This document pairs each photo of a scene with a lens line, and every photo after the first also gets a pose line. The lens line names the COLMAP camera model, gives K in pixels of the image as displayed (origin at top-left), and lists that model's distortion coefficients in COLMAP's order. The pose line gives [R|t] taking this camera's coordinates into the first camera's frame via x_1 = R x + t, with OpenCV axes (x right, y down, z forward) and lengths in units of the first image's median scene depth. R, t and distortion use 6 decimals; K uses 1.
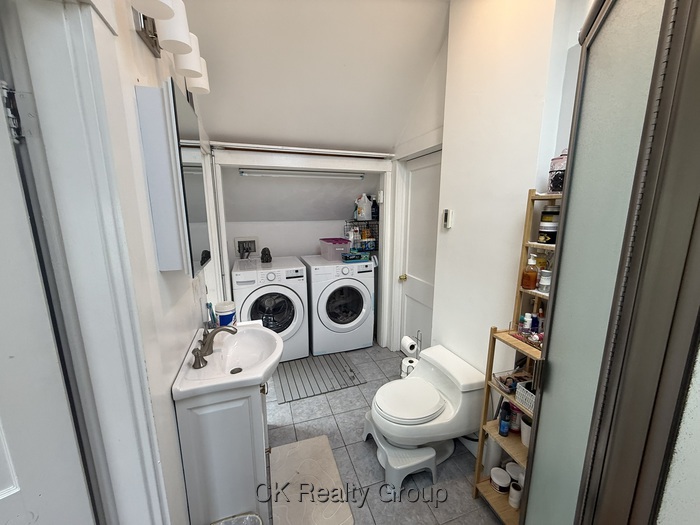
lens RADIAL K [[278.0, 0, 349.2], [0, 278.0, 260.0], [0, 0, 1]] dist [0.000173, -0.000011]
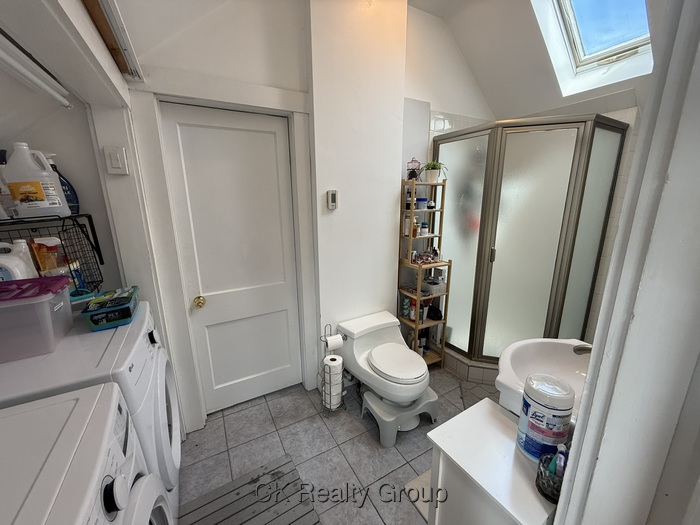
lens RADIAL K [[278.0, 0, 349.2], [0, 278.0, 260.0], [0, 0, 1]] dist [0.000173, -0.000011]
pose [[-0.190200, -0.224499, 0.955732, -0.593723], [0.167107, 0.951894, 0.256853, -0.173223], [-0.967419, 0.208563, -0.143535, 1.033871]]
